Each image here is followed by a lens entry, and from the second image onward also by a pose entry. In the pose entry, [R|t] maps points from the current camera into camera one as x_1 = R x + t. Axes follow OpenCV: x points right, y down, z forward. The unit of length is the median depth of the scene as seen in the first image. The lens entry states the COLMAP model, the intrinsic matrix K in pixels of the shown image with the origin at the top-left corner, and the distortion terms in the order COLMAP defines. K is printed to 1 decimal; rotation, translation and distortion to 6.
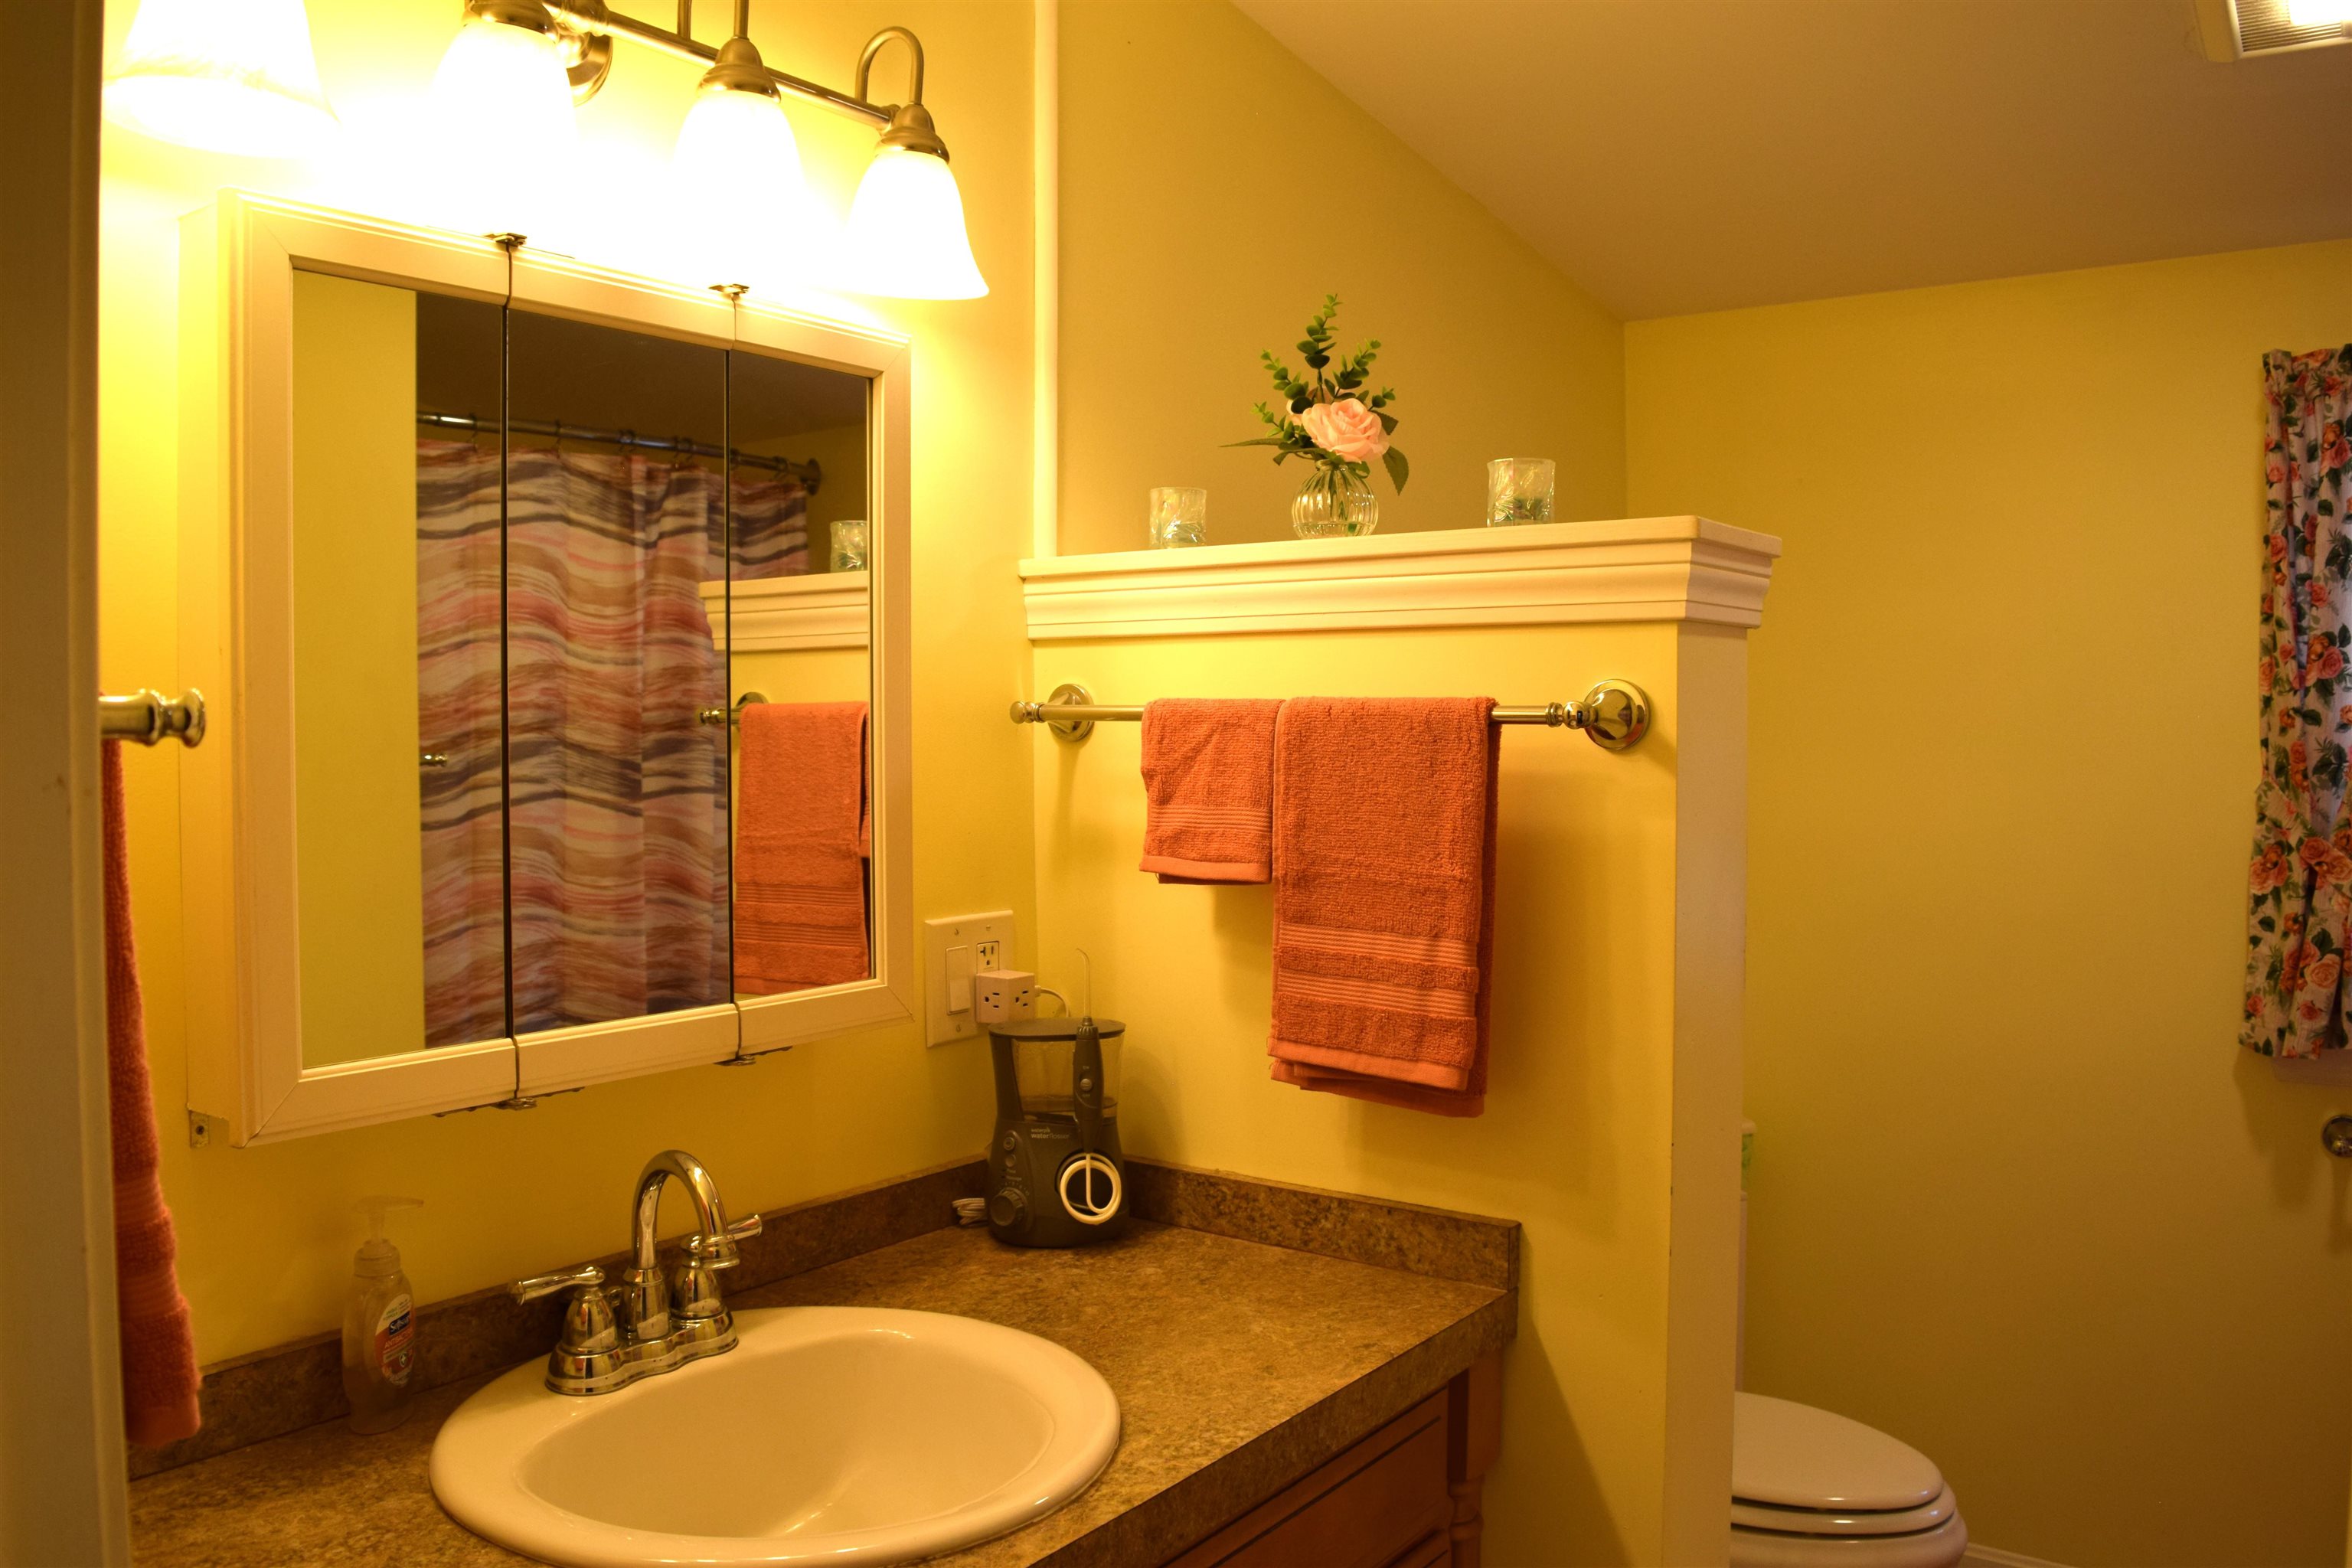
lens RADIAL K [[1837.0, 0, 1176.0], [0, 1837.0, 784.0], [0, 0, 1]] dist [-0.087519, 0.003729]
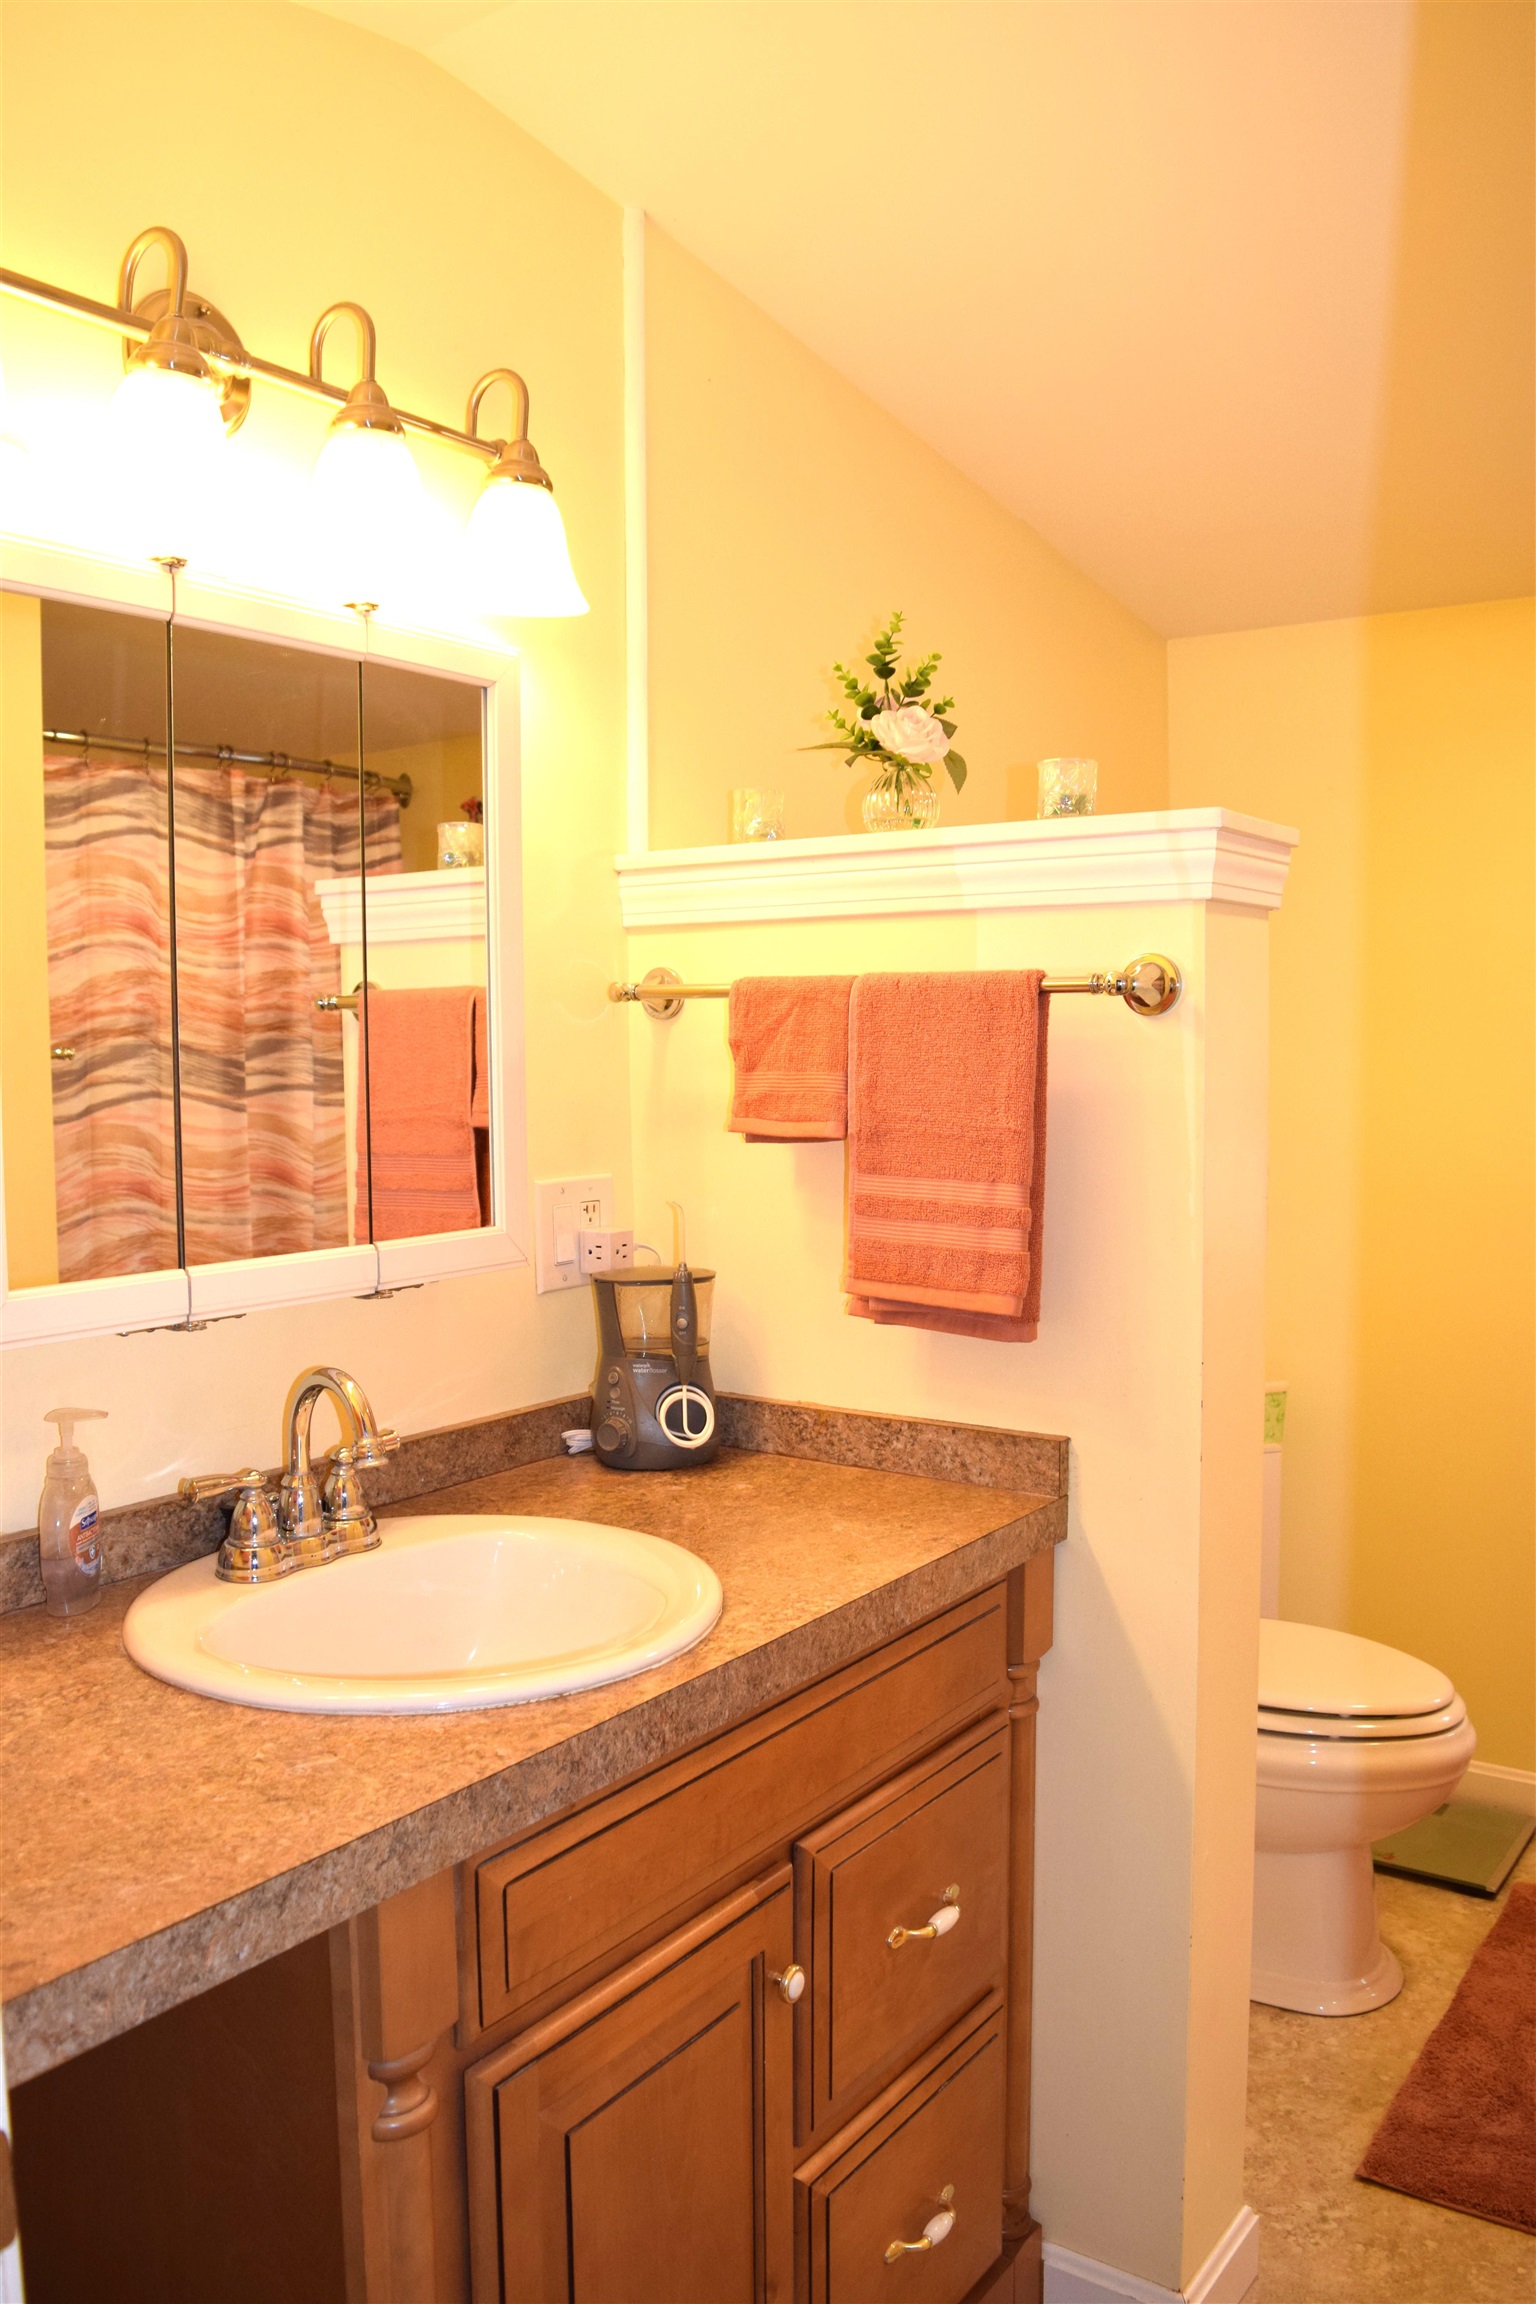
lens RADIAL K [[1799.5, 0, 789.7], [0, 1799.5, 1159.4], [0, 0, 1]] dist [-0.087519, 0.003729]
pose [[0.999587, -0.008778, 0.027379, -0.013194], [0.007873, 0.999425, 0.032991, 0.029559], [-0.027653, -0.032762, 0.999081, -0.098116]]
